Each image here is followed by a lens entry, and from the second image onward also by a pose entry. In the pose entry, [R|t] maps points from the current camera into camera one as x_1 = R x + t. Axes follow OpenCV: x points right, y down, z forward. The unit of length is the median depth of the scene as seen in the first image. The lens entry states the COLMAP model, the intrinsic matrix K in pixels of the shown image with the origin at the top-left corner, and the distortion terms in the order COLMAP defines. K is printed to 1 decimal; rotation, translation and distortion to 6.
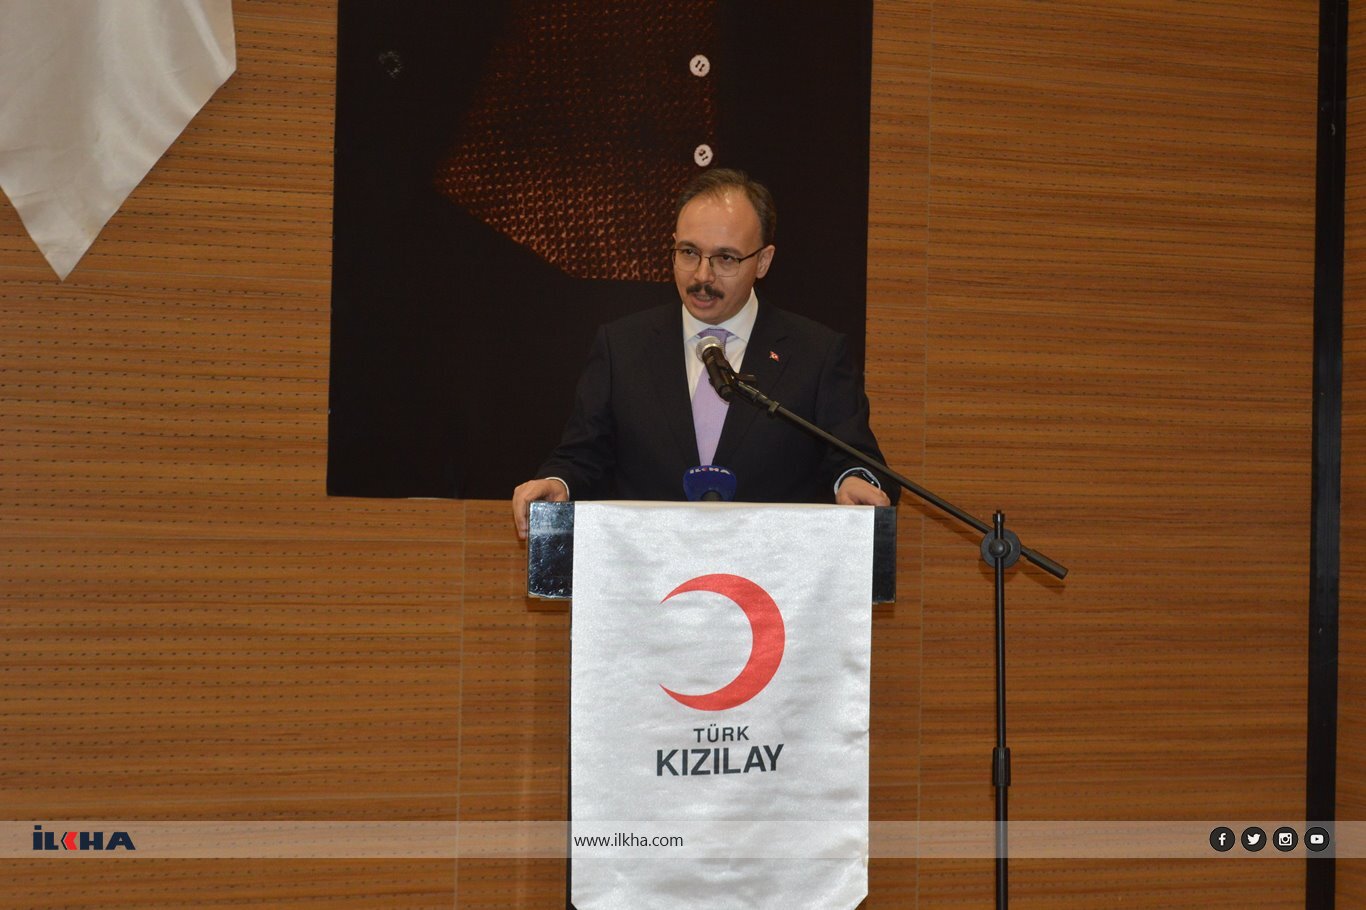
lens RADIAL K [[3187.6, 0, 658.4], [0, 3187.6, 450.4], [0, 0, 1]] dist [0.094459, -0.083203]
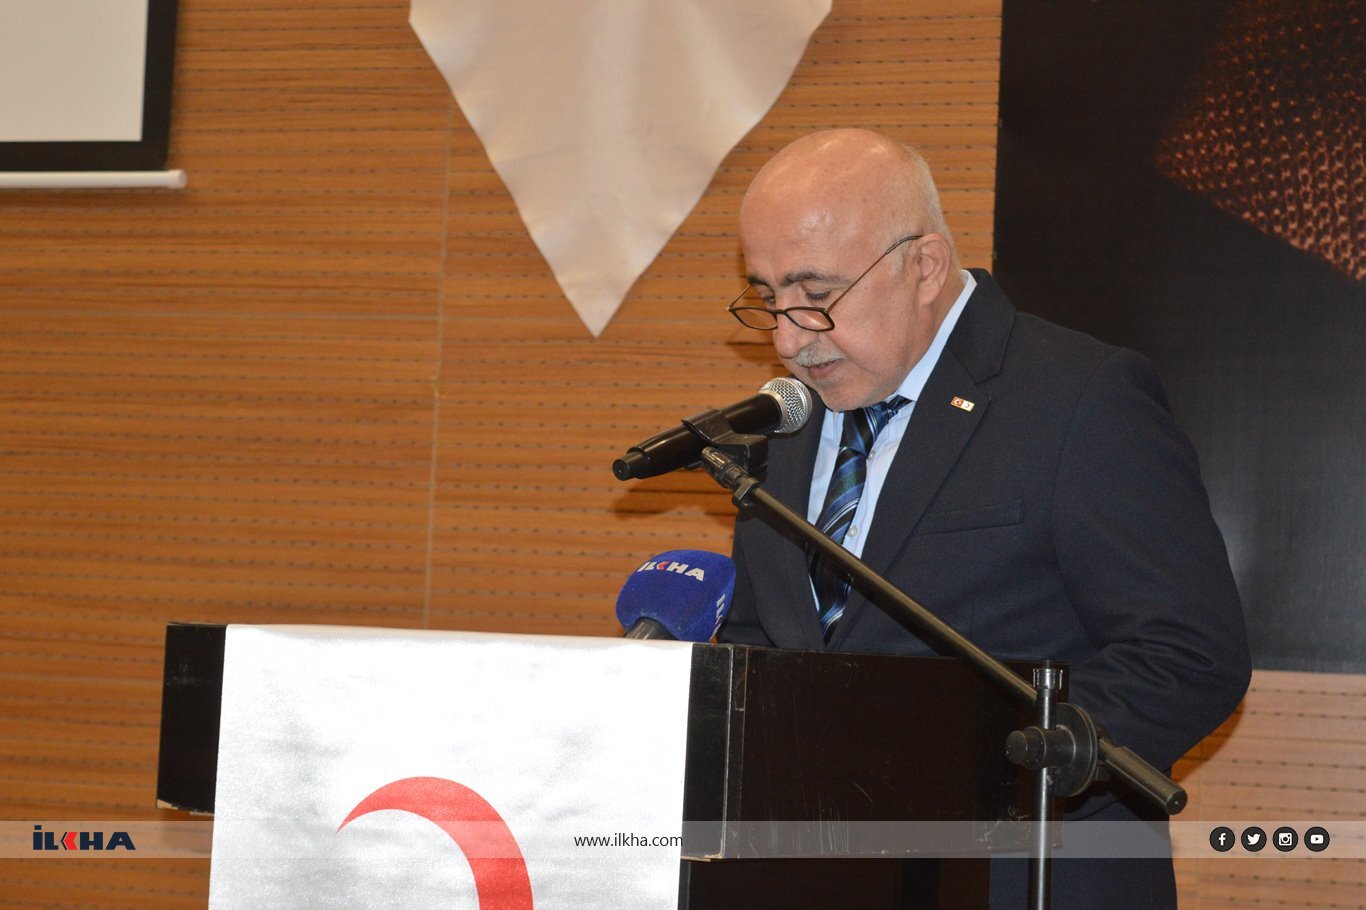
lens RADIAL K [[3187.6, 0, 658.4], [0, 3187.6, 450.4], [0, 0, 1]] dist [0.094459, -0.083203]
pose [[0.757557, -0.024775, -0.652299, 0.260811], [-0.018665, 0.998049, -0.059584, 0.012027], [0.652503, 0.057314, 0.755616, 0.459235]]
